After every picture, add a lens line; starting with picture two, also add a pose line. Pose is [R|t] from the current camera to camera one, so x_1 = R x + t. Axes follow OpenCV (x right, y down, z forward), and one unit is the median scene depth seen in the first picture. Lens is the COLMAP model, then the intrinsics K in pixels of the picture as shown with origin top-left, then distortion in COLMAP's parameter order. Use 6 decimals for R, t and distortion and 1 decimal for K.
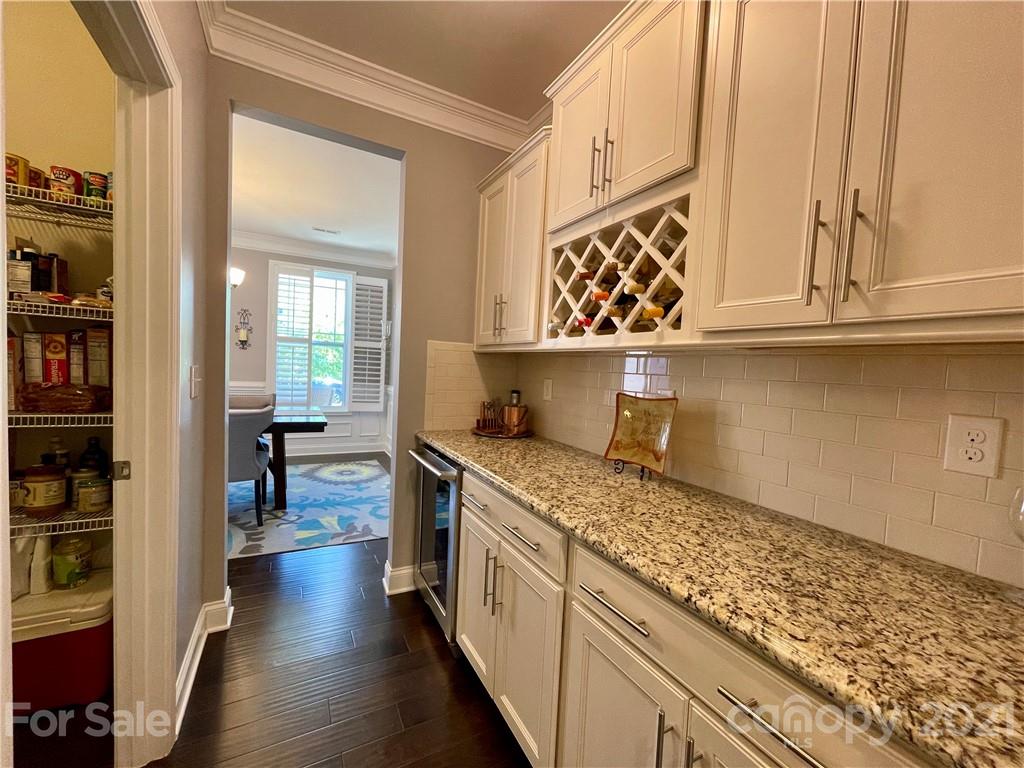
lens RADIAL K [[414.2, 0, 511.4], [0, 414.2, 386.2], [0, 0, 1]] dist [-0.004551, 0.000279]
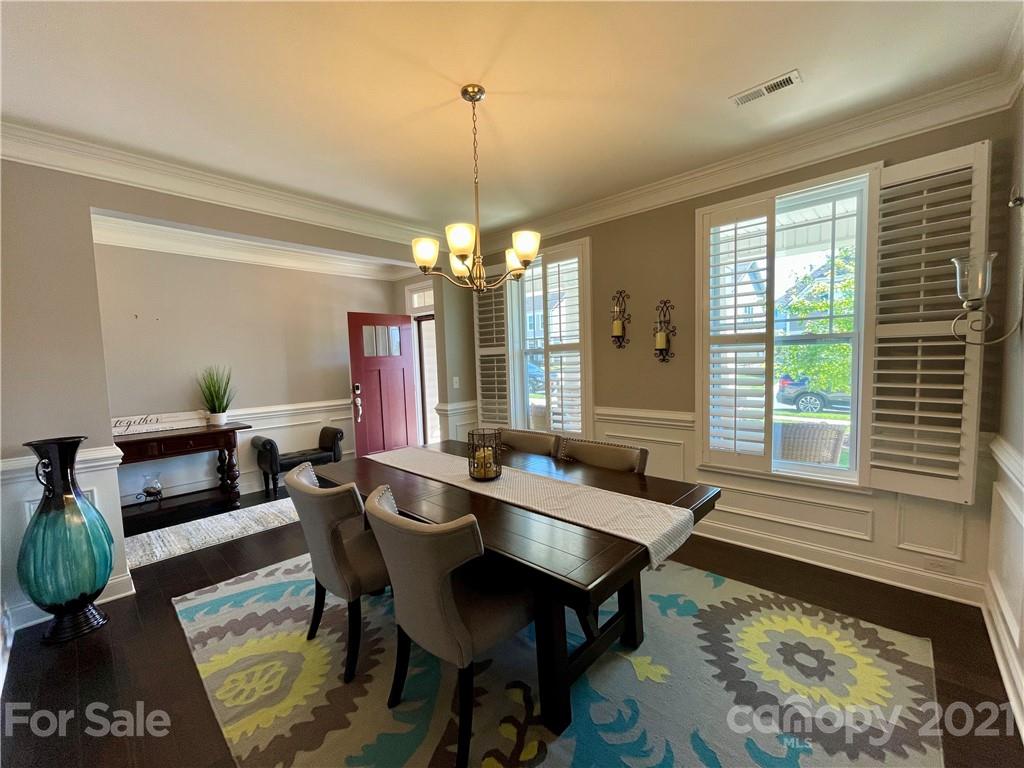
lens RADIAL K [[414.2, 0, 507.8], [0, 414.2, 386.3], [0, 0, 1]] dist [-0.004551, 0.000279]
pose [[0.306014, 0.006829, -0.952002, -0.090072], [0.000116, 0.999974, 0.007211, -0.050145], [0.952027, -0.002317, 0.306006, 0.508207]]
